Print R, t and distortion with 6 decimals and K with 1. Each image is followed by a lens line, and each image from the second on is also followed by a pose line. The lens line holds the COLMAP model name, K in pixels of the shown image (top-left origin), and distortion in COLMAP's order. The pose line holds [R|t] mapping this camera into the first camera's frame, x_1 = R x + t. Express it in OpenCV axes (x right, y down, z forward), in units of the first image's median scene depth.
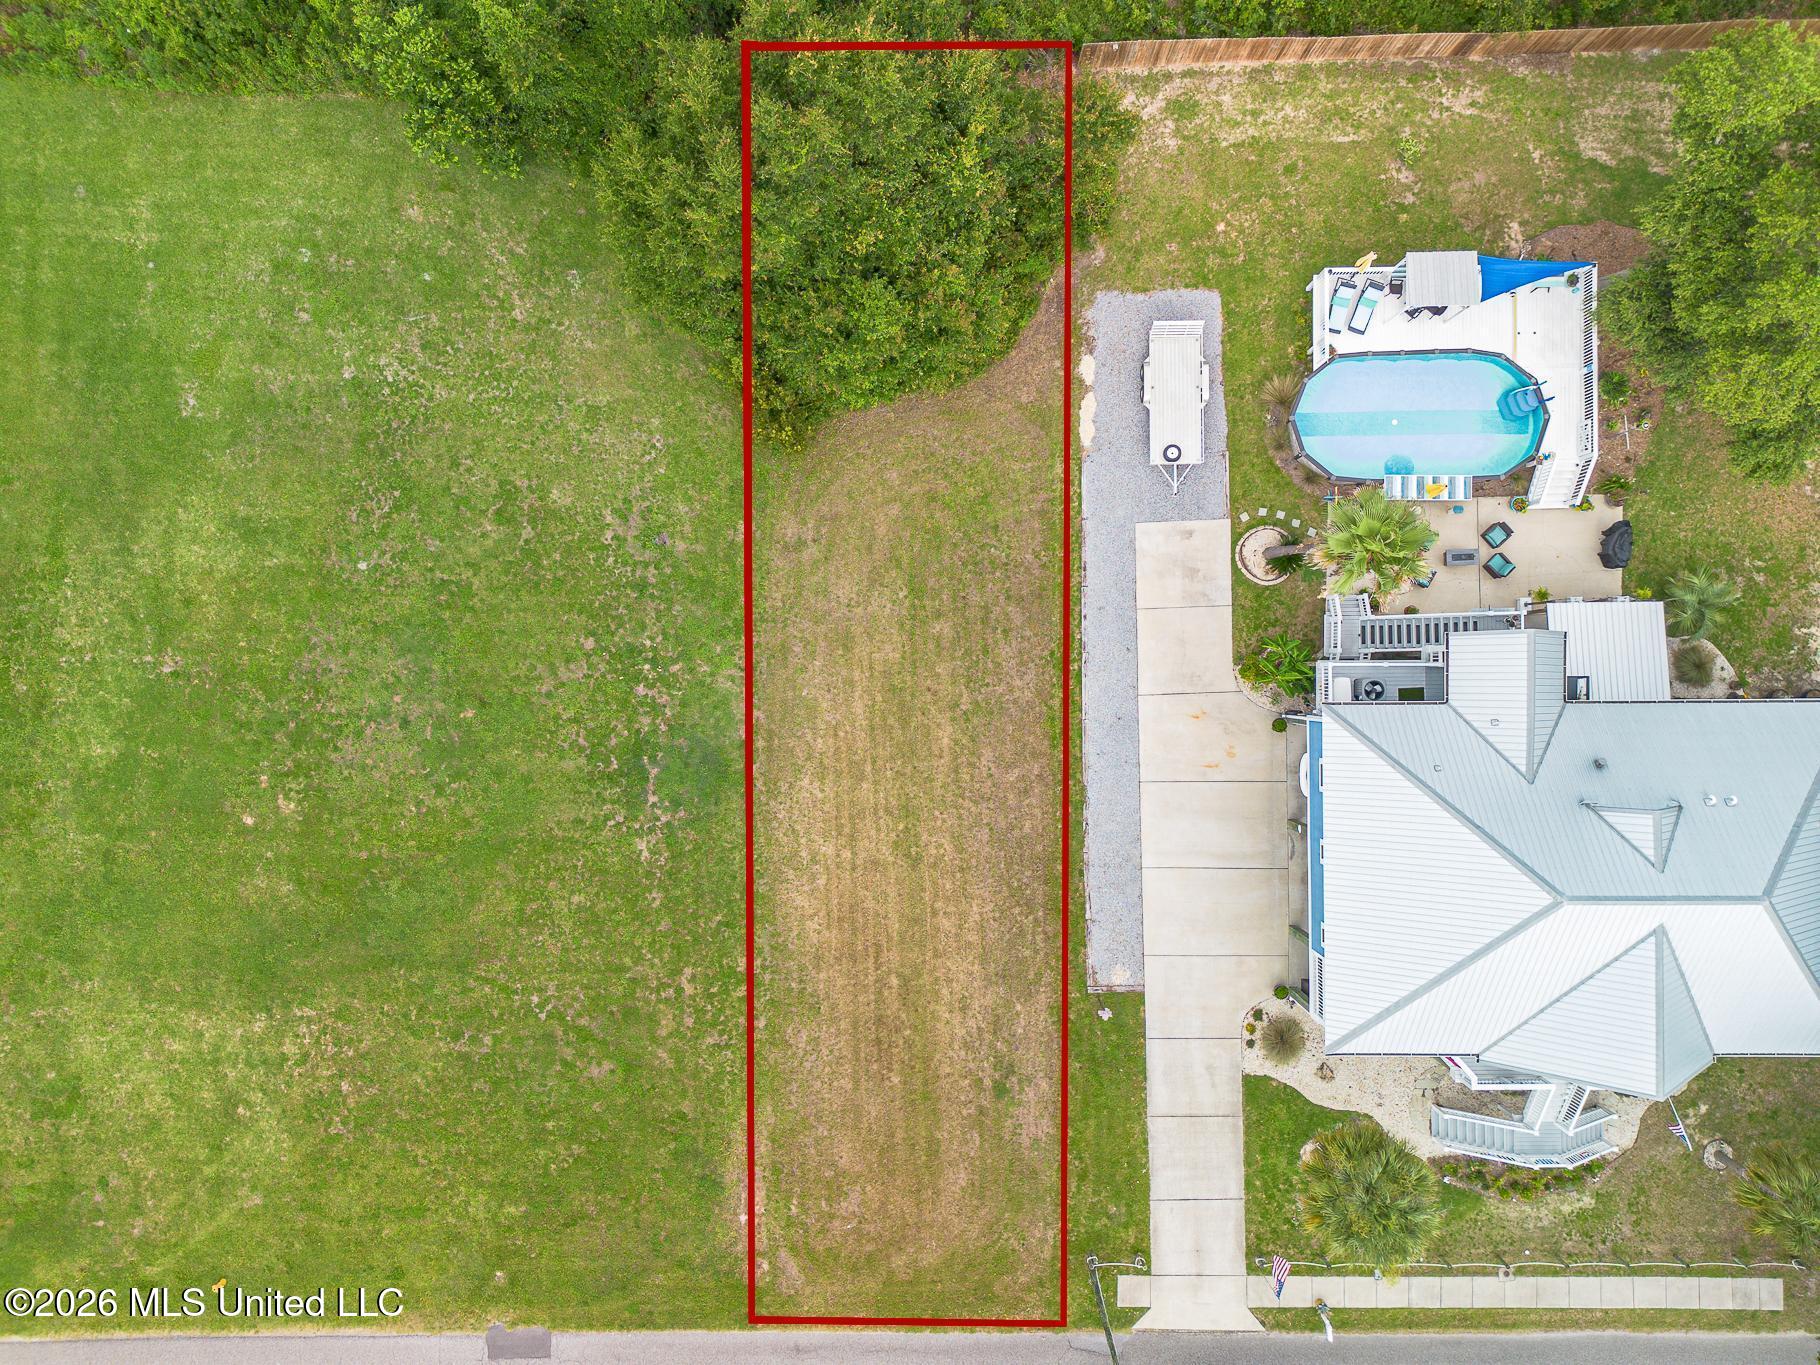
lens RADIAL K [[1288.7, 0, 915.8], [0, 1288.7, 659.6], [0, 0, 1]] dist [0.081227, -0.078871]
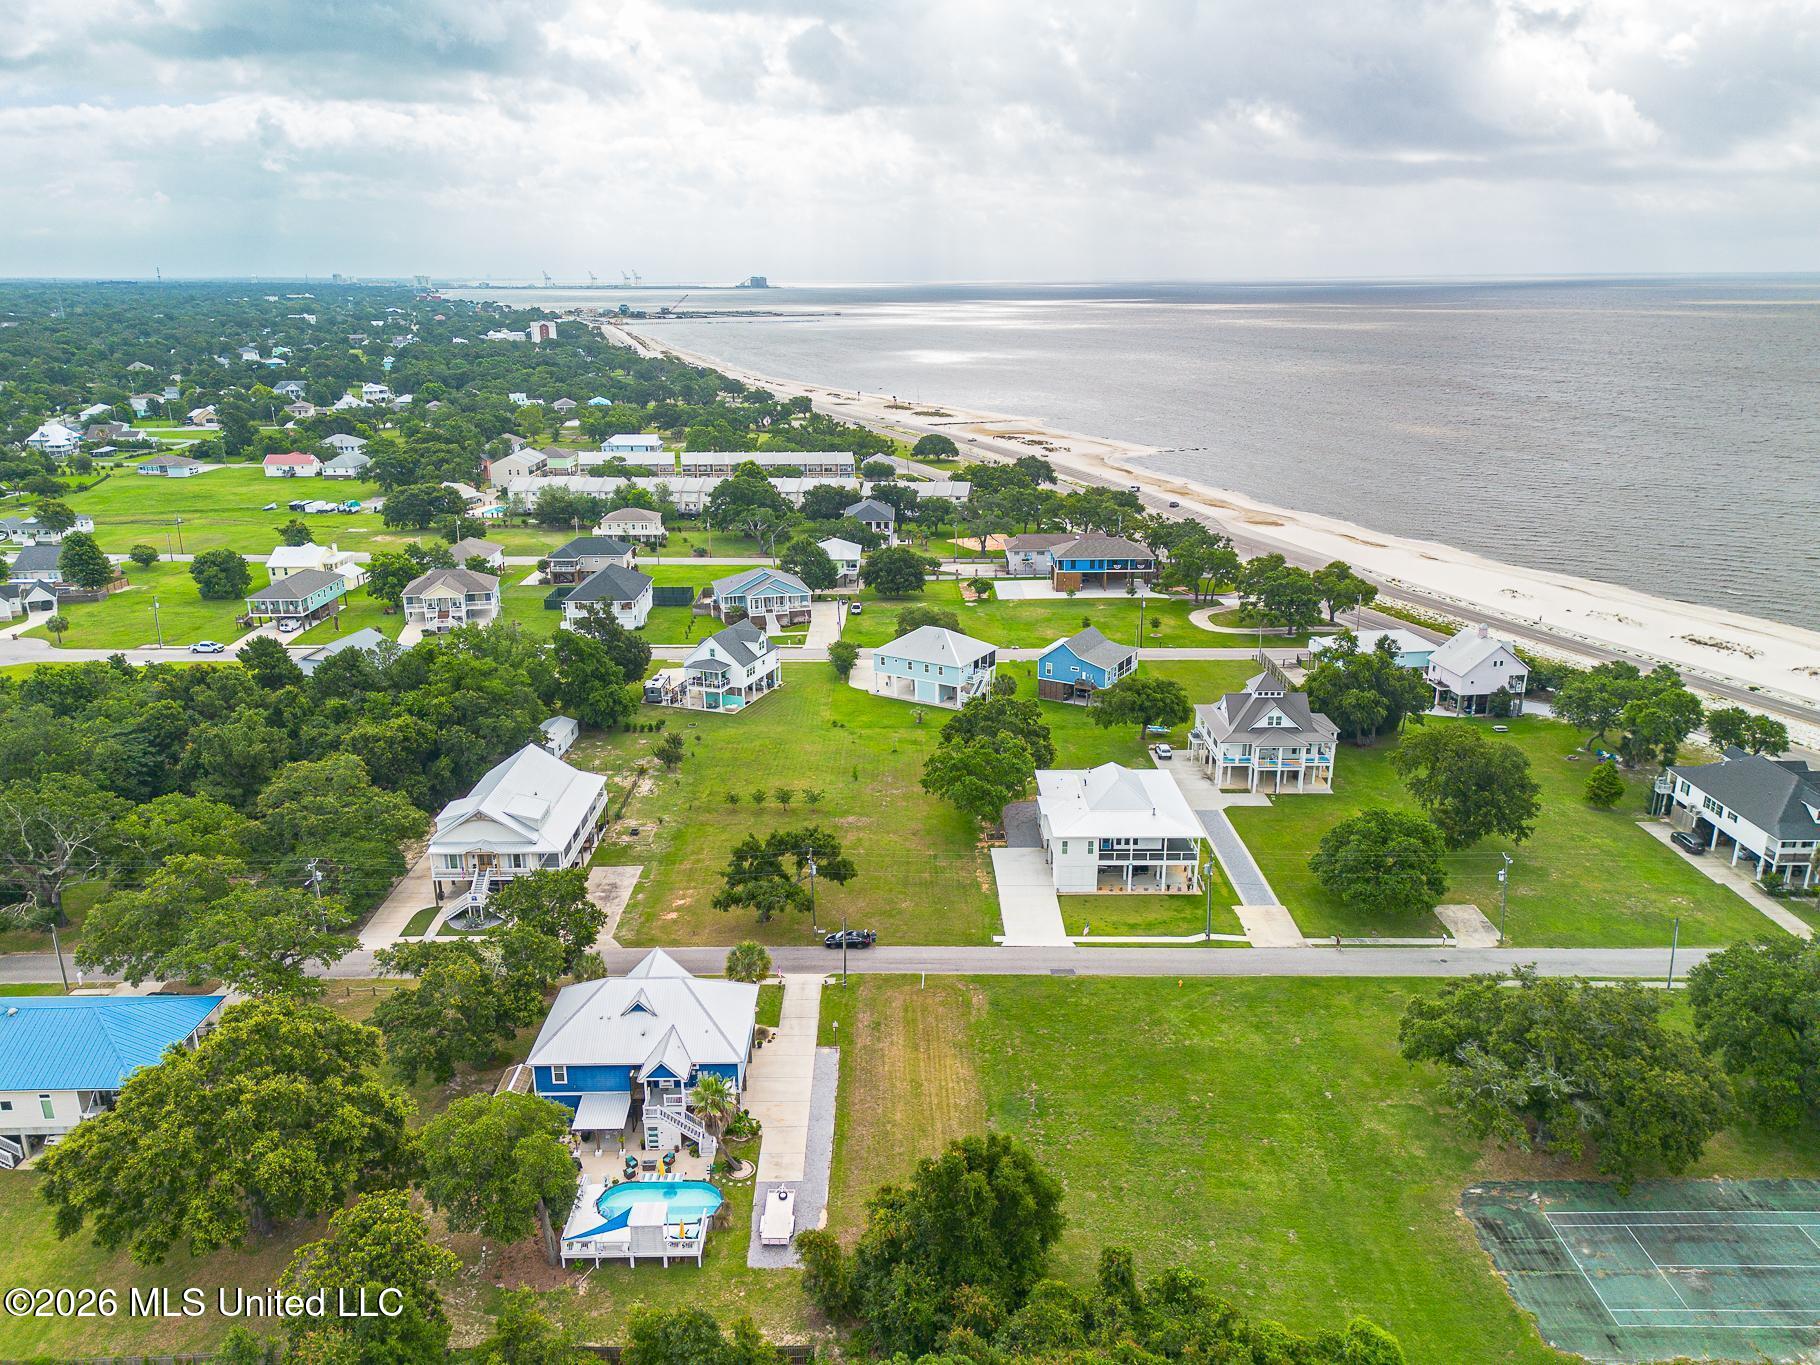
lens RADIAL K [[1288.7, 0, 915.8], [0, 1288.7, 659.6], [0, 0, 1]] dist [0.081227, -0.078871]
pose [[-0.999965, 0.007822, 0.002990, -0.018907], [0.000584, -0.291112, 0.956689, -1.799768], [0.008354, 0.956657, 0.291098, -0.364649]]
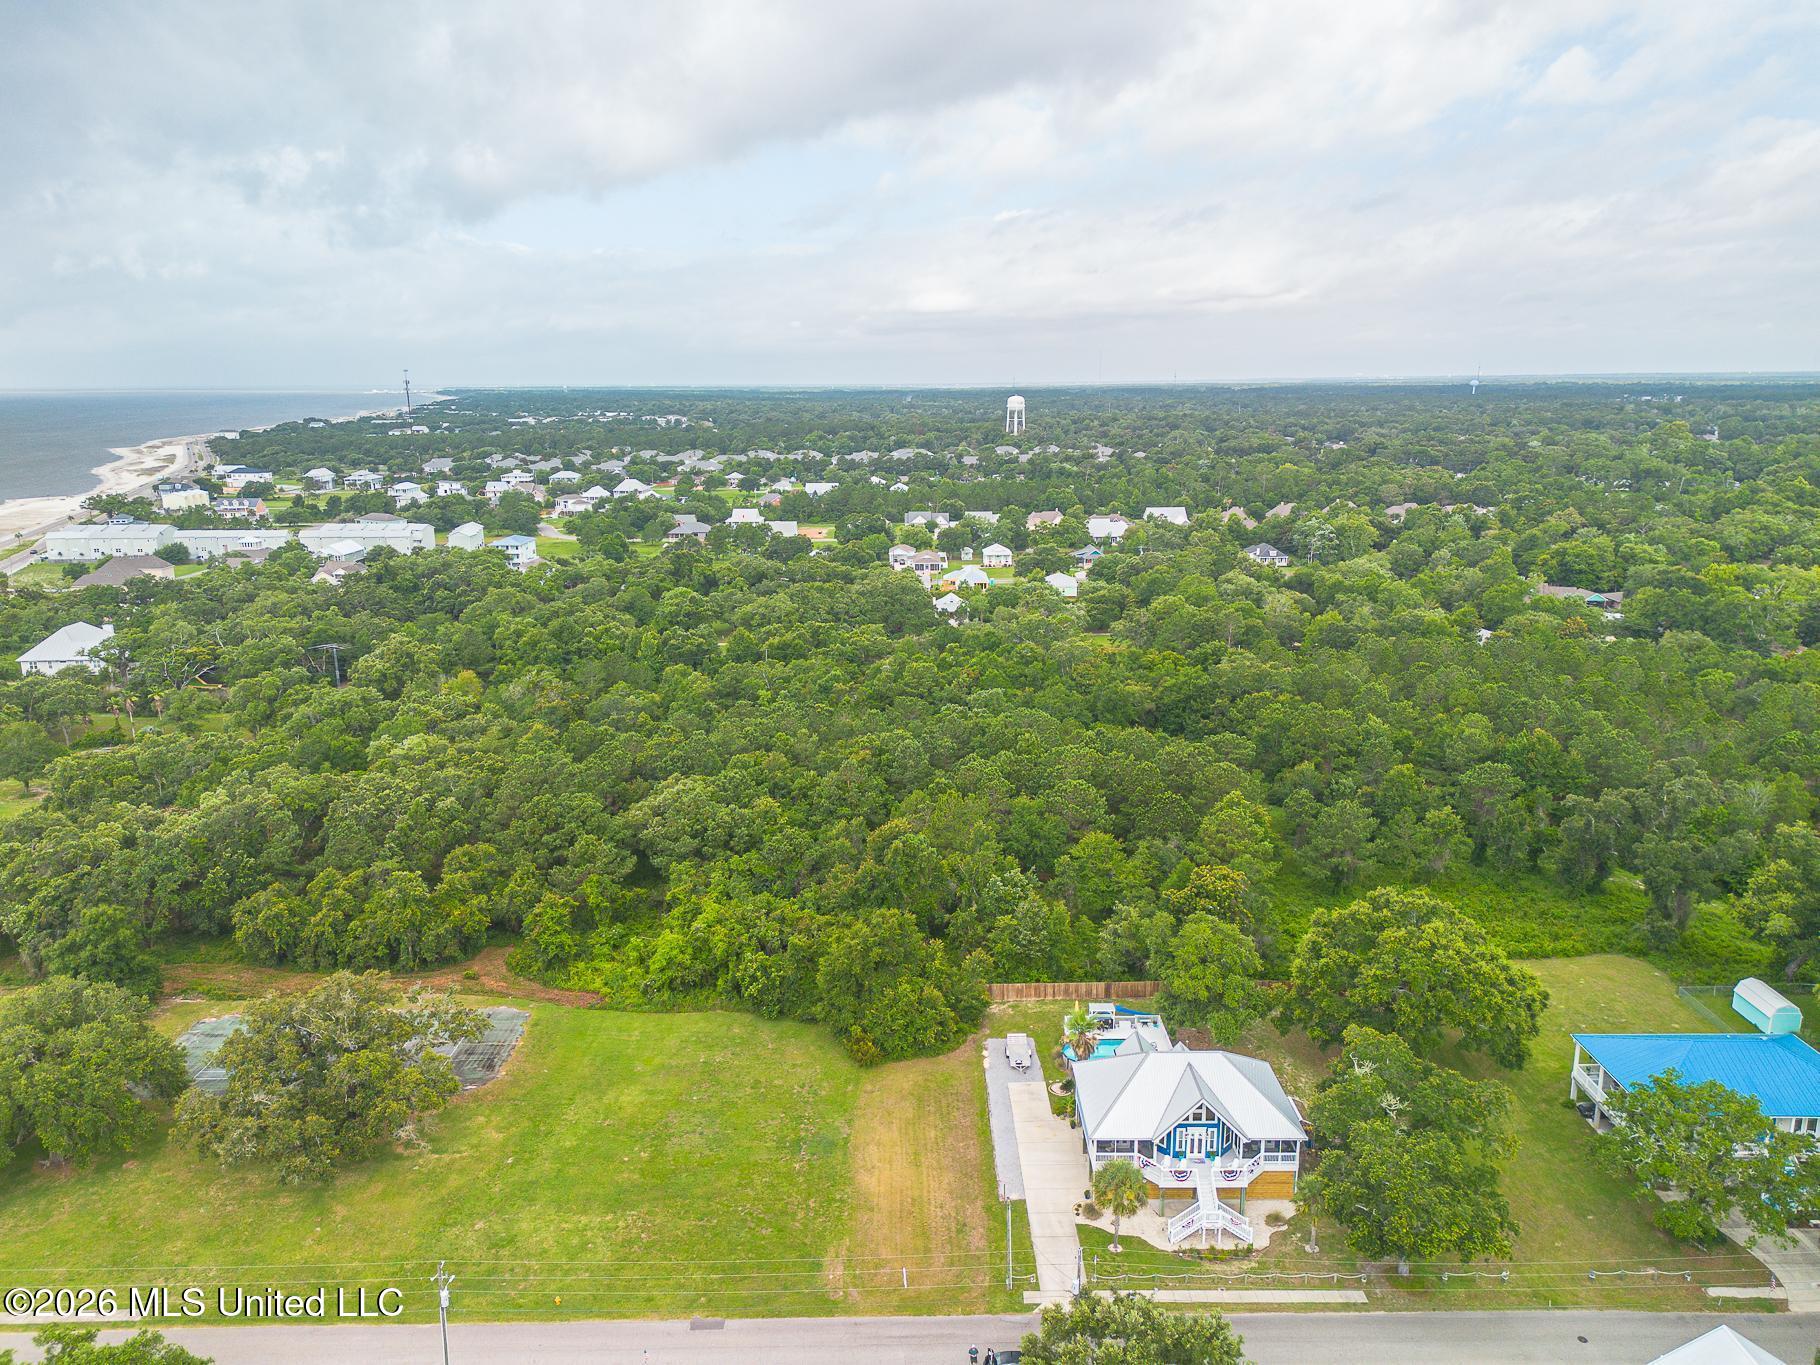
lens RADIAL K [[1288.7, 0, 915.8], [0, 1288.7, 659.6], [0, 0, 1]] dist [0.081227, -0.078871]
pose [[0.999988, -0.001028, -0.004863, 0.005664], [-0.004550, 0.204590, -0.978837, 2.174259], [0.002001, 0.978847, 0.204583, -0.313564]]
